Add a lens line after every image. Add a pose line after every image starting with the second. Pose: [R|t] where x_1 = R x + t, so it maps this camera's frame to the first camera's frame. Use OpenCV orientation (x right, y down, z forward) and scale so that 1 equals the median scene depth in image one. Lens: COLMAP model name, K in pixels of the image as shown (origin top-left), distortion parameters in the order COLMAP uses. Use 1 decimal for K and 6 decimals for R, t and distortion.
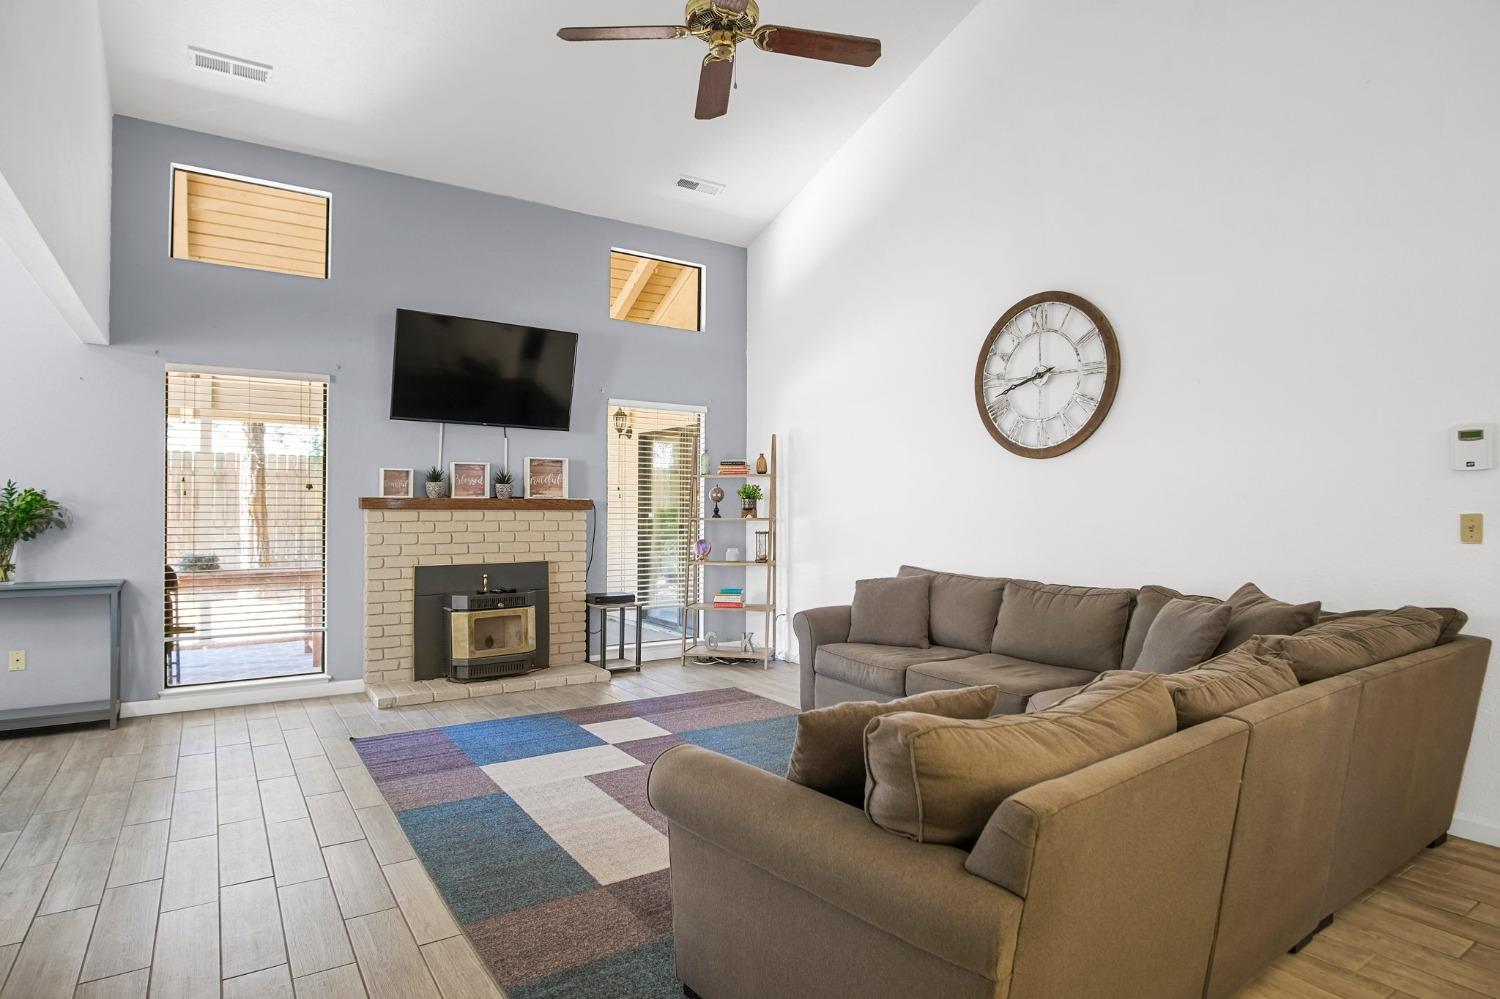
lens RADIAL K [[802.1, 0, 753.6], [0, 802.1, 517.2], [0, 0, 1]] dist [-0.027145, 0.000889]
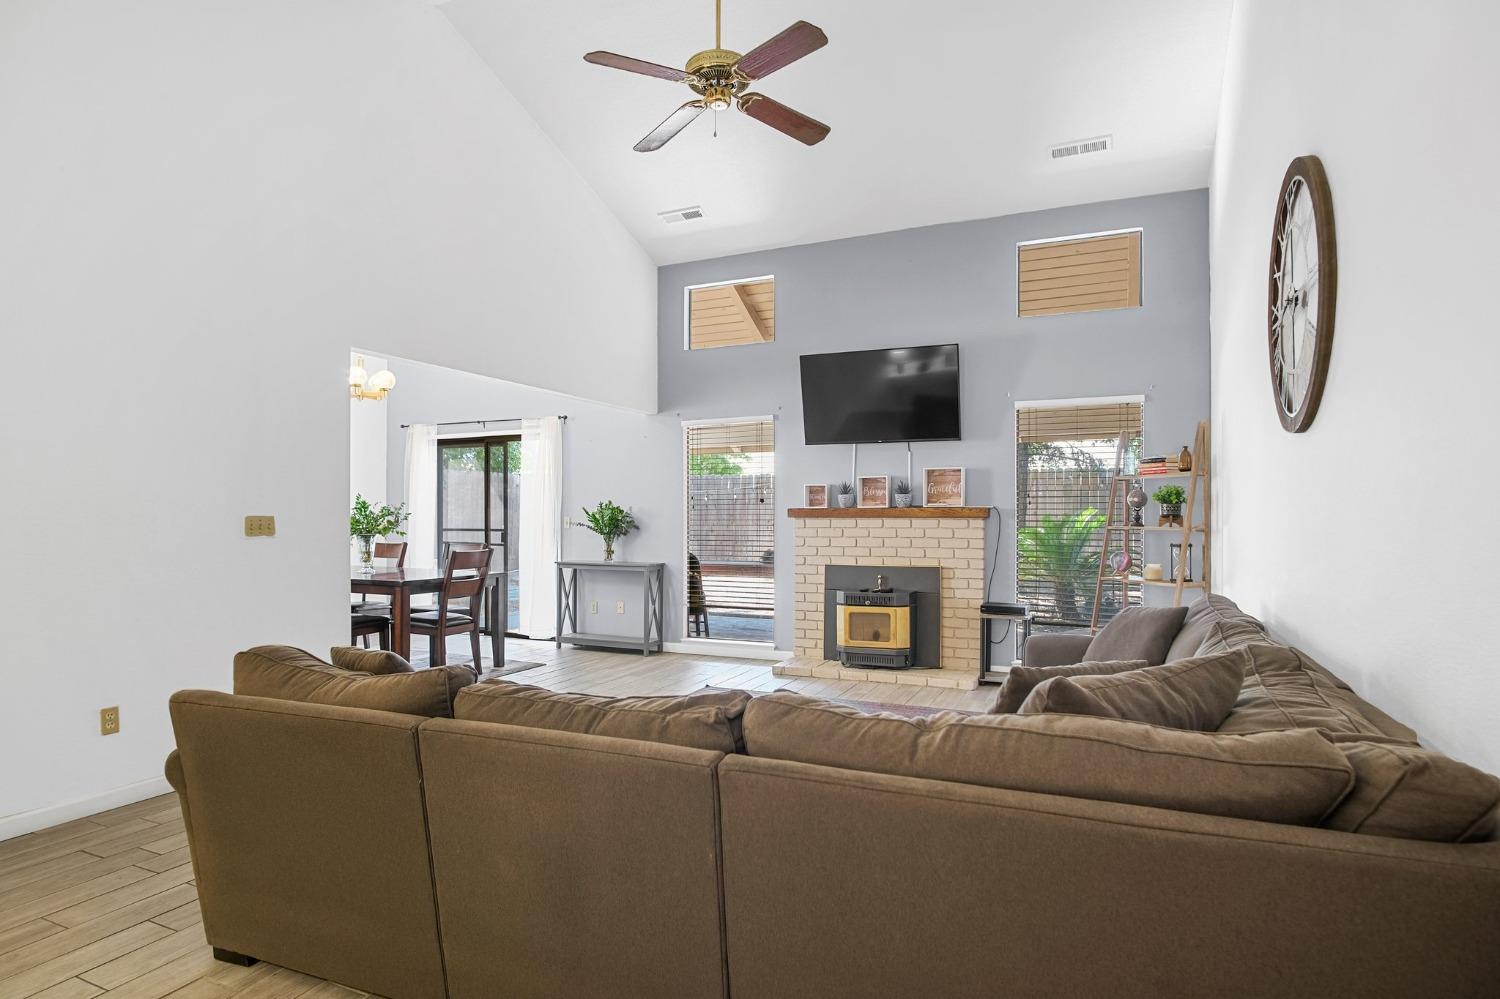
lens RADIAL K [[802.1, 0, 753.6], [0, 802.1, 517.2], [0, 0, 1]] dist [-0.027145, 0.000889]
pose [[0.527906, -0.001827, -0.849301, 0.522553], [-0.004498, 0.999978, -0.004947, -0.003736], [0.849291, 0.006431, 0.527886, 0.253955]]
